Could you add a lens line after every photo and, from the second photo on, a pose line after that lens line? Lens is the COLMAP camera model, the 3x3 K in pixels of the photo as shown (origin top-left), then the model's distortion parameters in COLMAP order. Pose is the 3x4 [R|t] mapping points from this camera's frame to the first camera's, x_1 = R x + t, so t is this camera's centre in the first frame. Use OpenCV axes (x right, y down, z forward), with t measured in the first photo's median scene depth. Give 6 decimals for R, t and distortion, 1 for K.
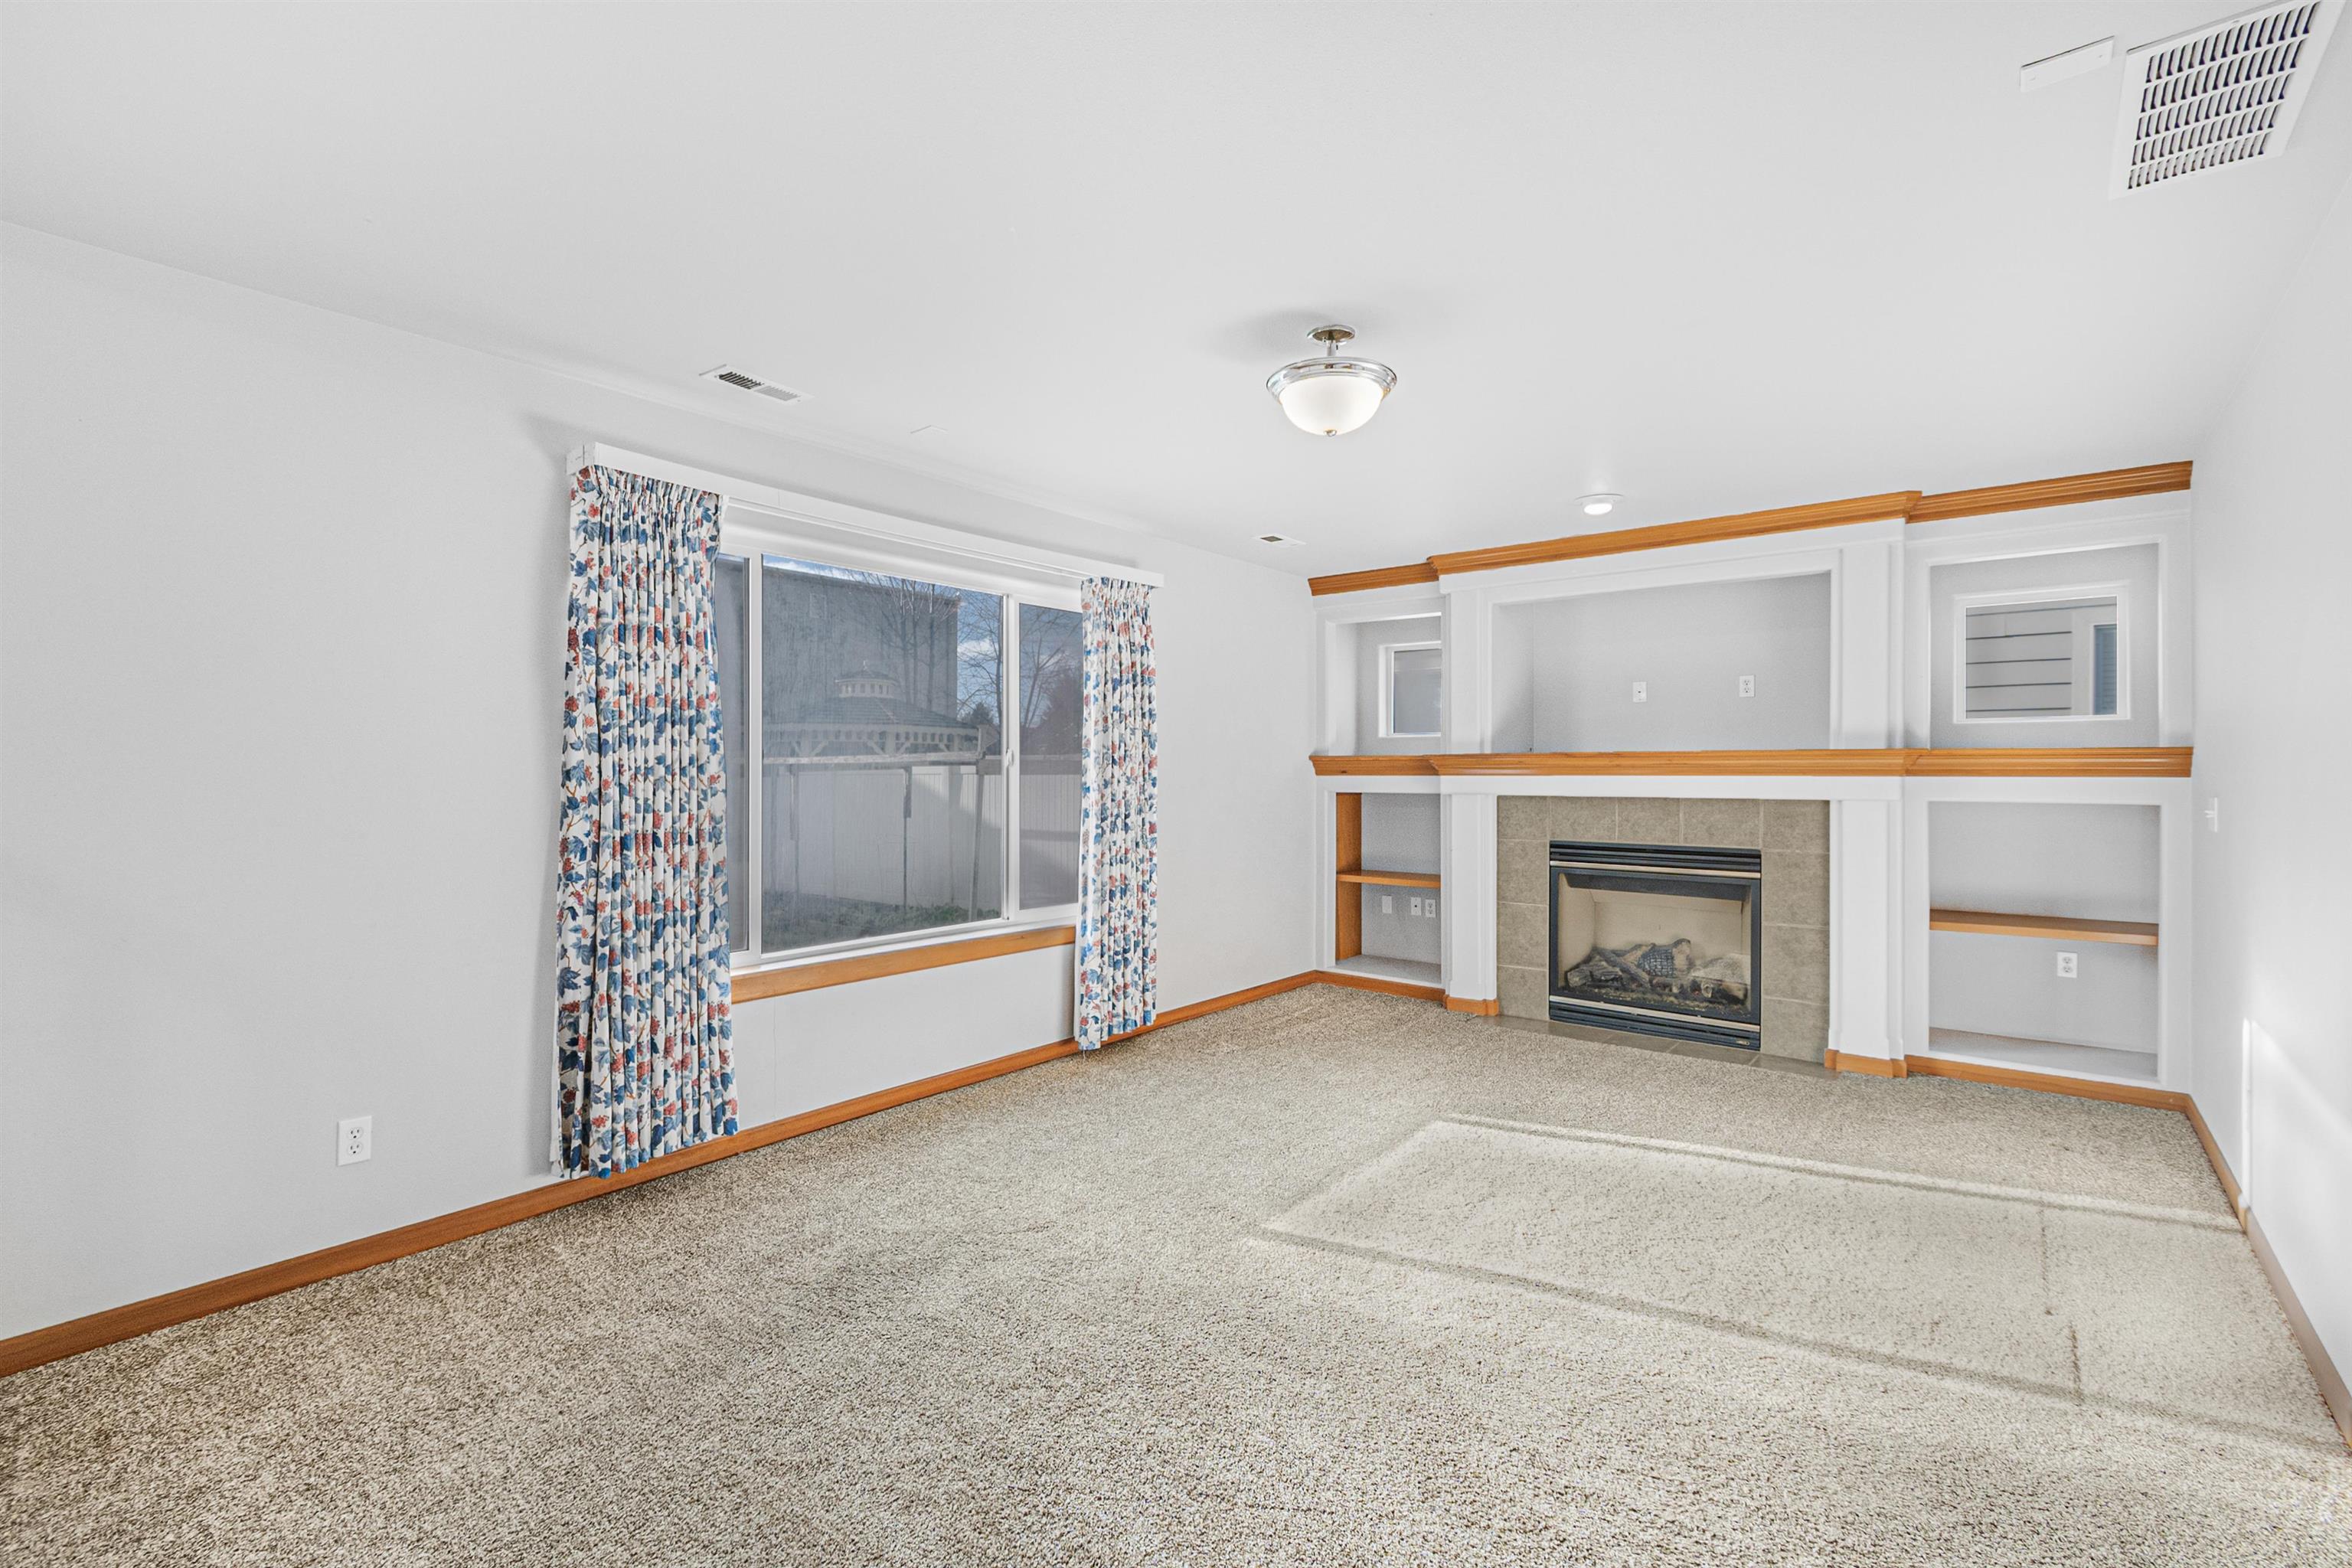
lens RADIAL K [[1053.8, 0, 1188.0], [0, 1053.8, 775.1], [0, 0, 1]] dist [0.007737, -0.004189]
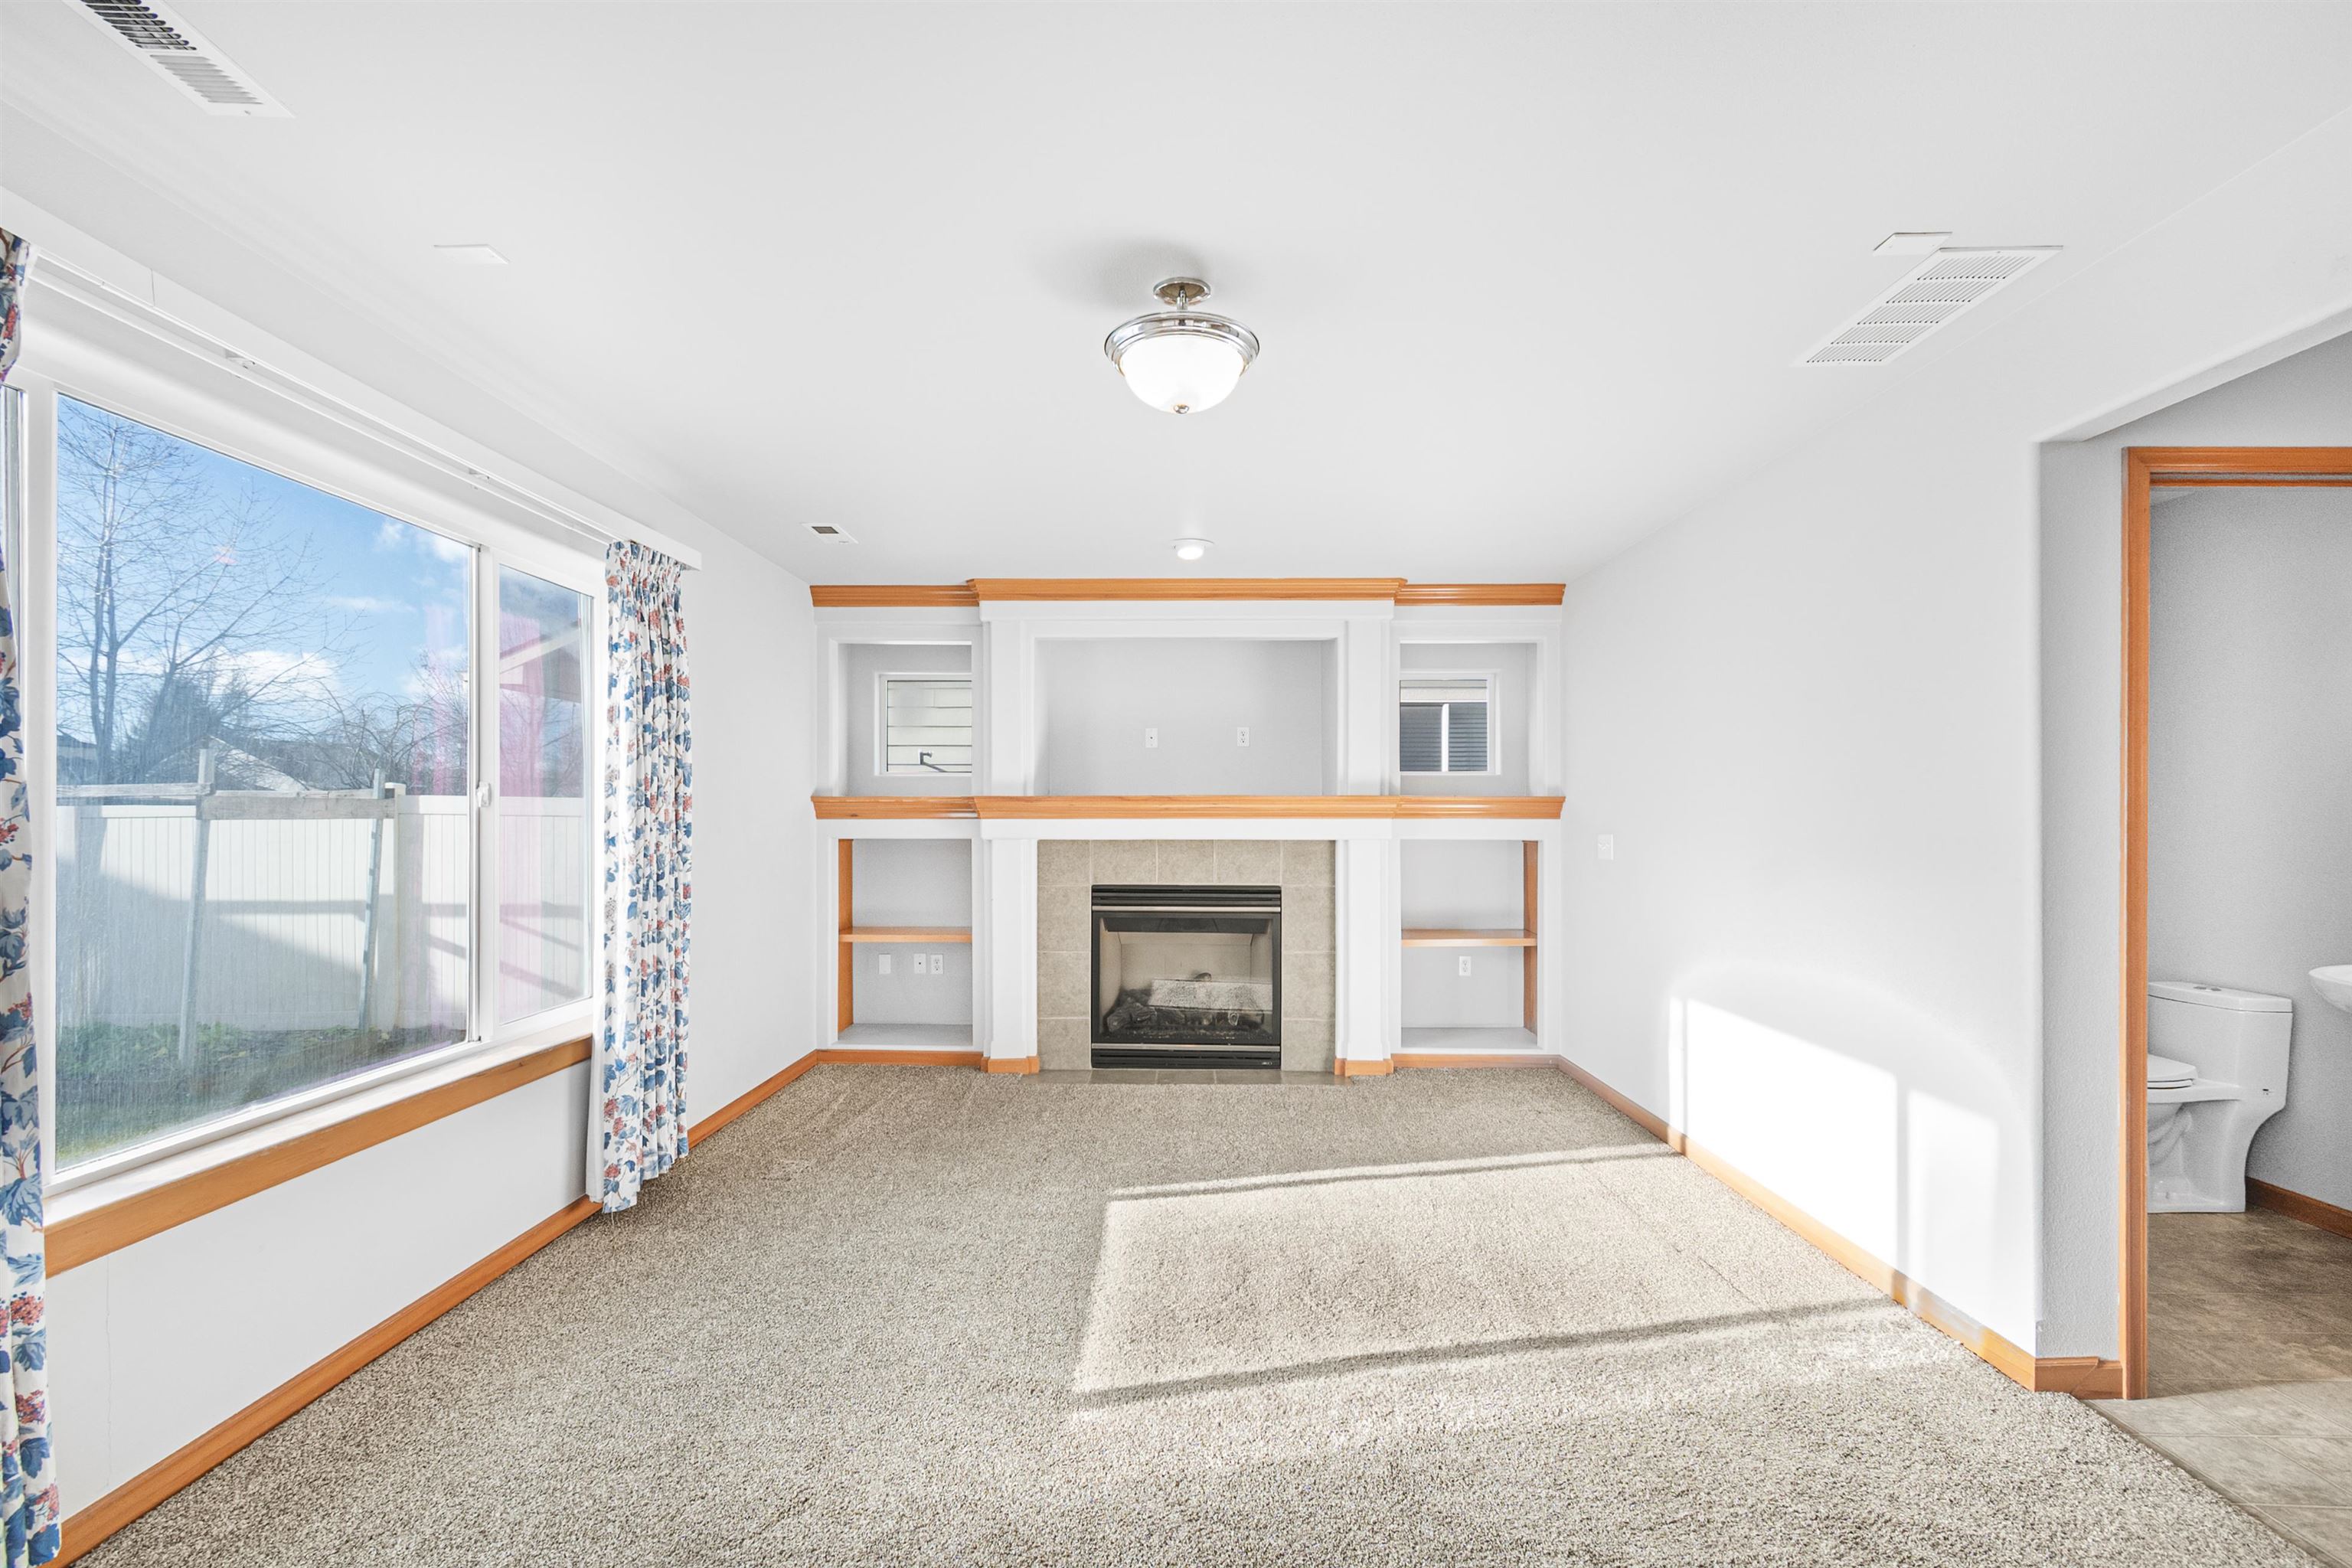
lens RADIAL K [[1053.8, 0, 1201.7], [0, 1053.8, 817.3], [0, 0, 1]] dist [0.007737, -0.004189]
pose [[0.790159, -0.002104, 0.612898, -0.209626], [0.001875, 0.999998, 0.001017, -0.002208], [-0.612899, 0.000345, 0.790161, 0.194243]]
